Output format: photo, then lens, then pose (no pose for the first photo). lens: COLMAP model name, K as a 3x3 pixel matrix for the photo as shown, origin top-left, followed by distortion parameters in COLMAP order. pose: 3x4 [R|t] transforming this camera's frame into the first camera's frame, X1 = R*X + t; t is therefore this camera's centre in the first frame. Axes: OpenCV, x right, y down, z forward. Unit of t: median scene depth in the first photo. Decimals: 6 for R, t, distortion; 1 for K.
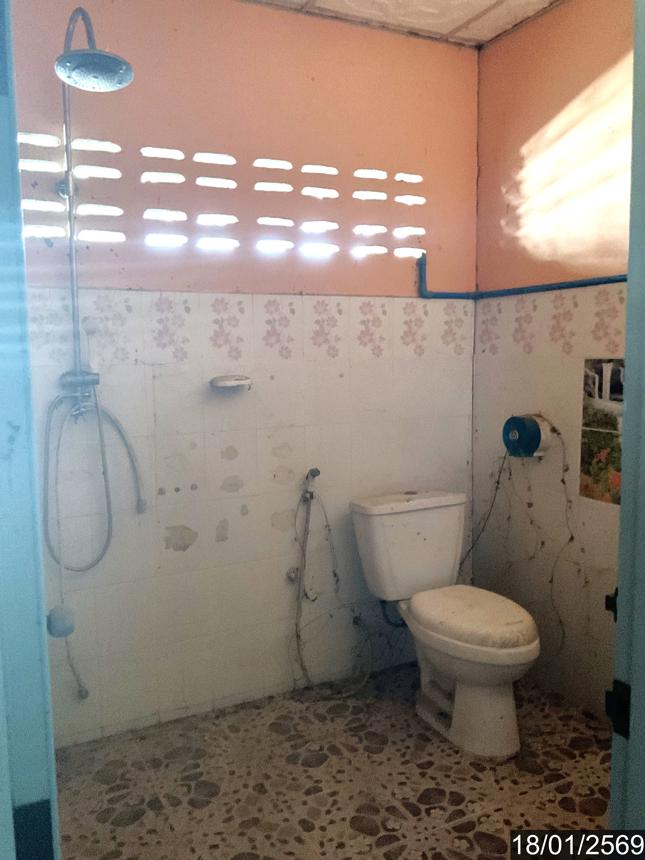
lens RADIAL K [[728.3, 0, 322.5], [0, 728.3, 430.0], [0, 0, 1]] dist [0.061561, -0.076649]
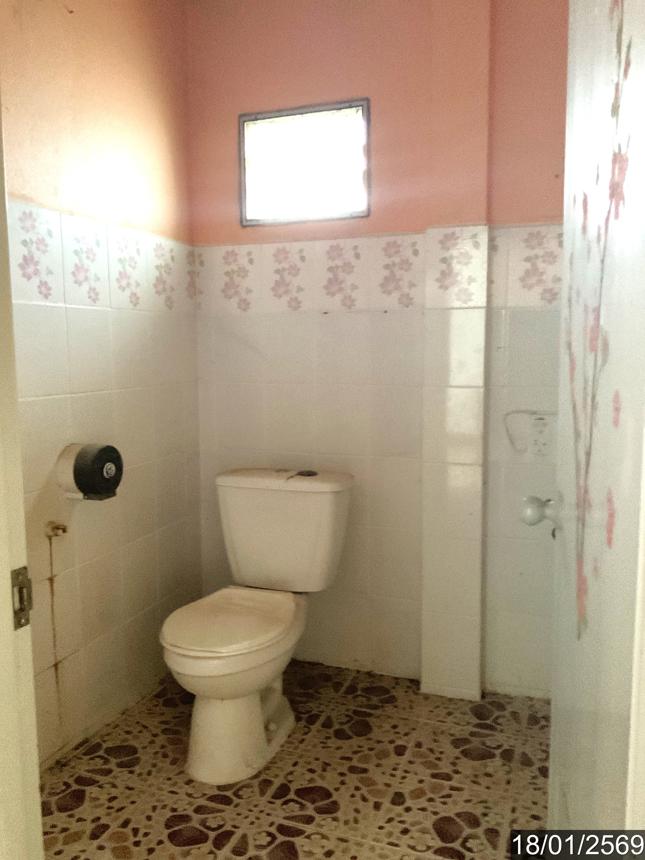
lens RADIAL K [[752.9, 0, 322.2], [0, 752.9, 454.2], [0, 0, 1]] dist [0.068881, -0.259351]
pose [[0.661039, 0.144351, -0.736335, 0.611369], [-0.061855, 0.988464, 0.138248, -0.042666], [0.747797, -0.045842, 0.662343, 0.309923]]
